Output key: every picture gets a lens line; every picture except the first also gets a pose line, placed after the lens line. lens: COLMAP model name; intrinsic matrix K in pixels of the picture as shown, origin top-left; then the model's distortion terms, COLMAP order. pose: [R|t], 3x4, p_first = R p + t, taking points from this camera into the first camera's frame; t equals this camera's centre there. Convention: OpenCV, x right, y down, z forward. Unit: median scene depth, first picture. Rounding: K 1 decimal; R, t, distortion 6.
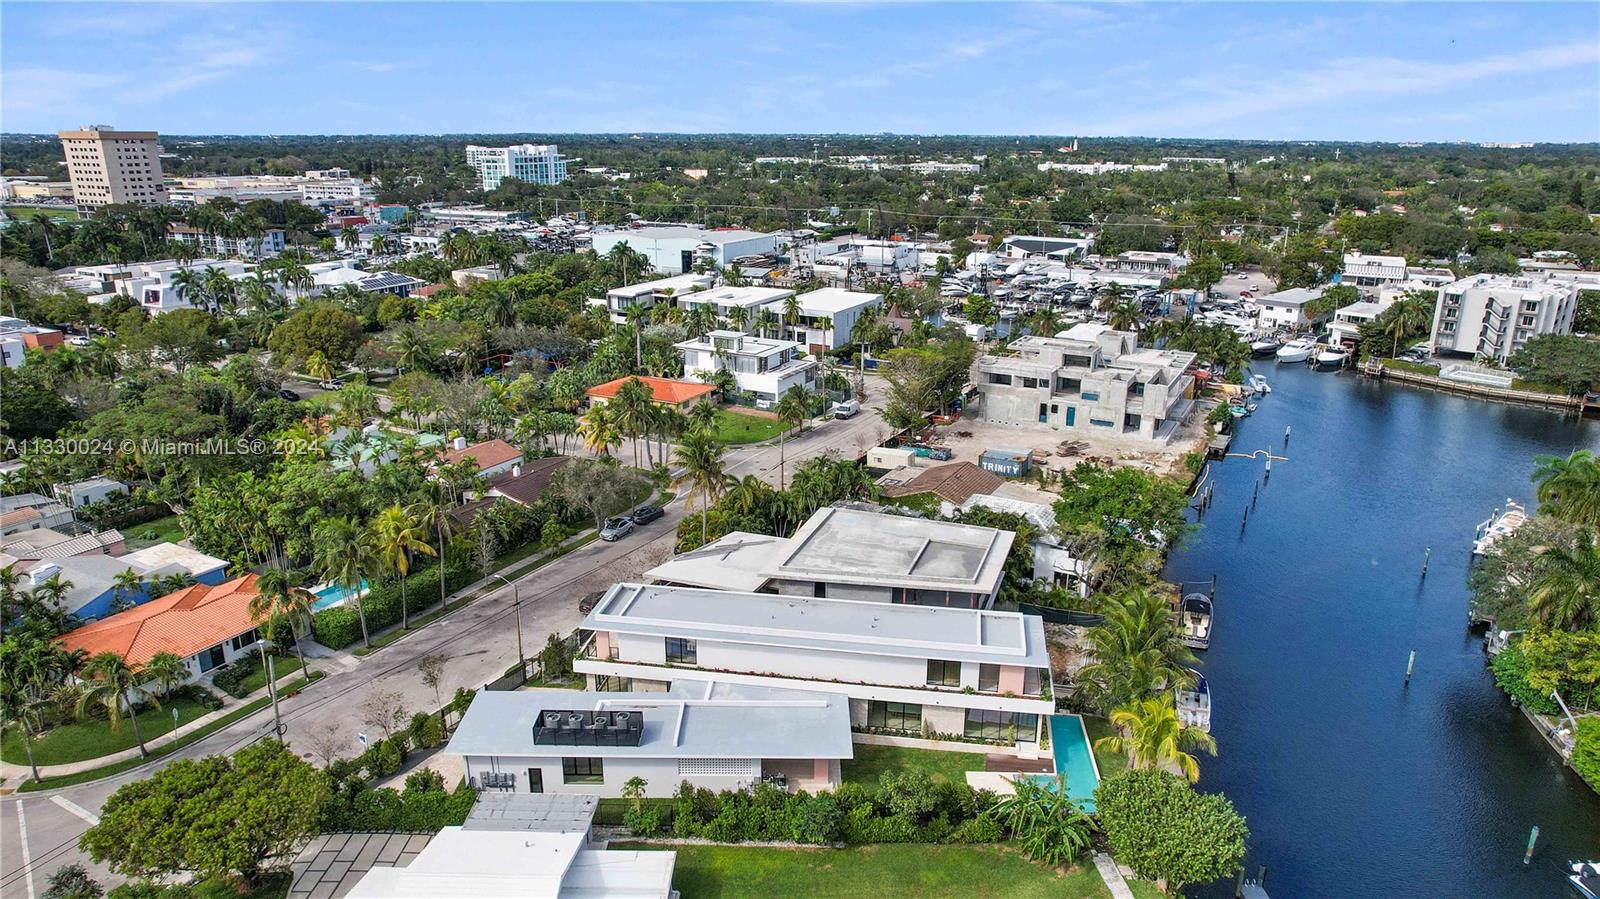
lens RADIAL K [[1020.0, 0, 798.6], [0, 1020.0, 452.9], [0, 0, 1]] dist [-0.045654, 0.029192]
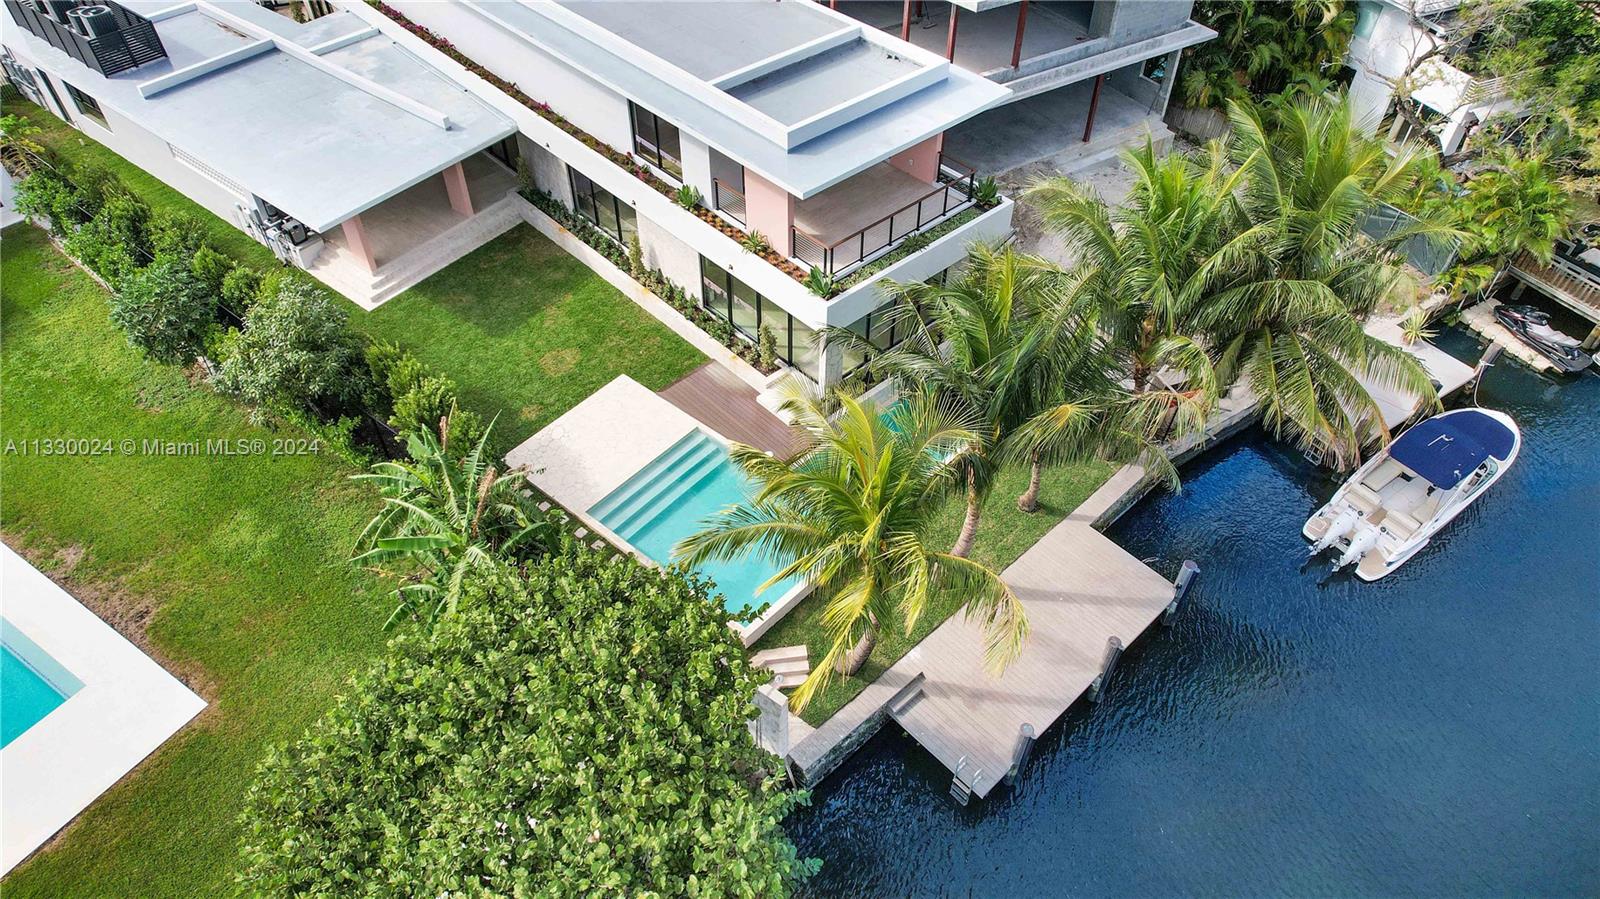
lens RADIAL K [[1020.0, 0, 807.6], [0, 1020.0, 451.3], [0, 0, 1]] dist [-0.045654, 0.029192]
pose [[0.791653, 0.438843, -0.425091, 0.196467], [-0.188222, 0.837099, 0.513652, 0.048461], [0.581255, -0.326623, 0.745292, 0.329476]]
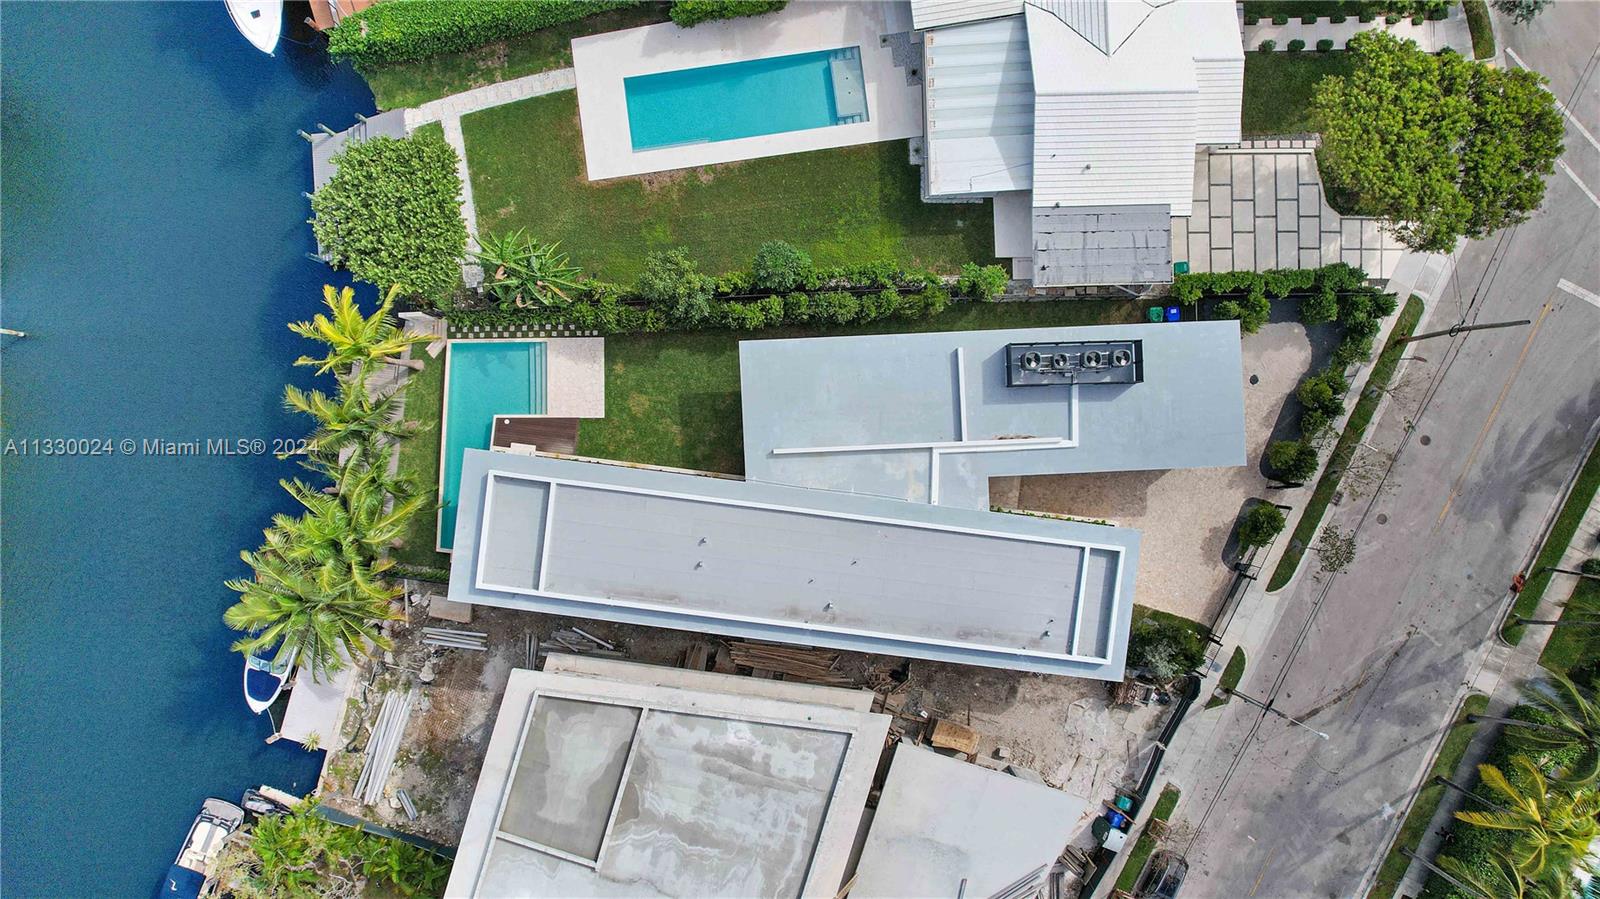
lens RADIAL K [[1020.0, 0, 806.0], [0, 1020.0, 446.8], [0, 0, 1]] dist [-0.045654, 0.029192]
pose [[-0.998960, 0.044285, 0.010879, -0.004244], [-0.002803, -0.297745, 0.954641, -0.225509], [0.045515, 0.953618, 0.297560, 0.362159]]
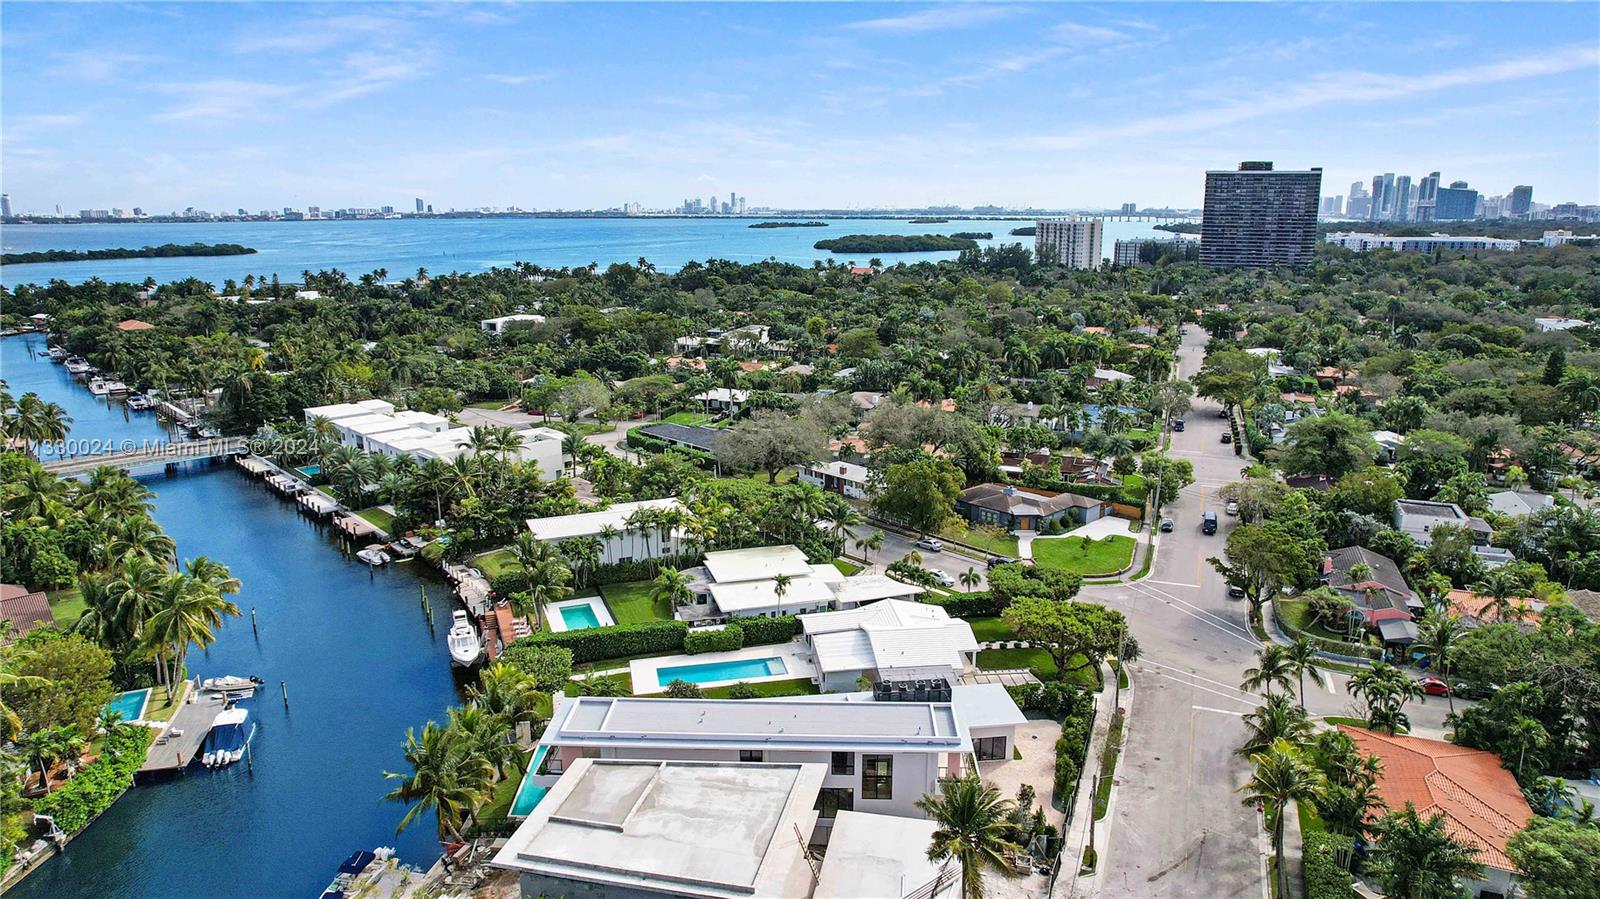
lens RADIAL K [[1020.0, 0, 798.1], [0, 1020.0, 449.5], [0, 0, 1]] dist [-0.045654, 0.029192]
pose [[-0.992092, 0.035305, -0.120445, 0.044199], [-0.030144, 0.864513, 0.501705, -0.318857], [0.121839, 0.501368, -0.856612, 0.892052]]
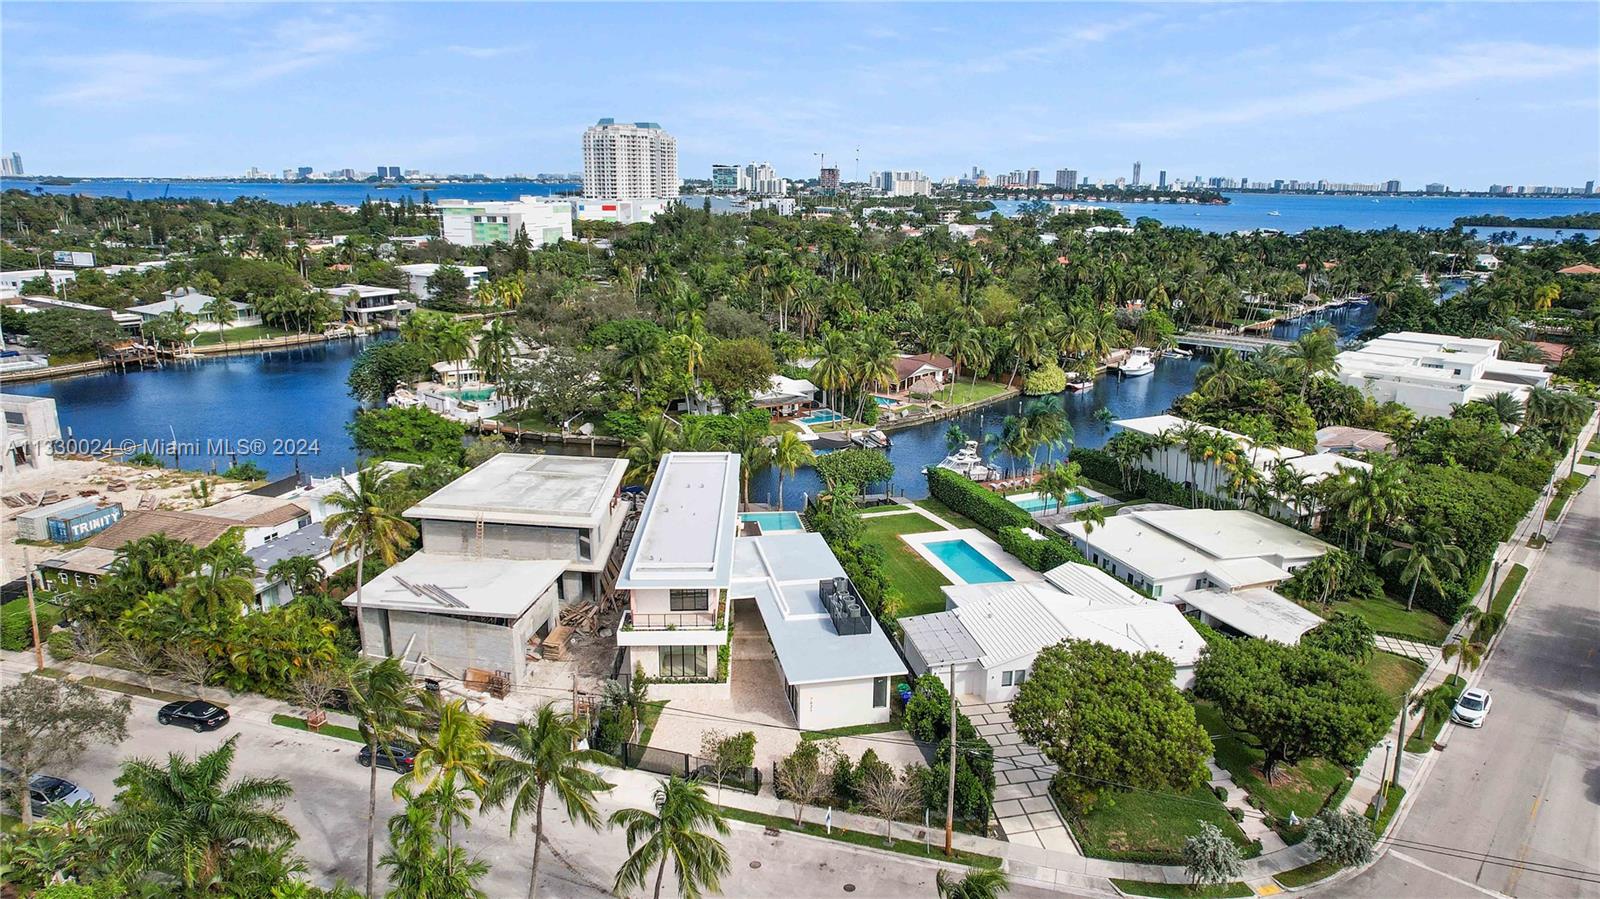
lens RADIAL K [[1020.0, 0, 800.9], [0, 1020.0, 456.7], [0, 0, 1]] dist [-0.045654, 0.029192]
pose [[-0.194046, -0.267371, 0.943853, -0.523623], [0.286418, 0.904778, 0.315186, -0.100830], [-0.938249, 0.331497, -0.098989, 0.486638]]
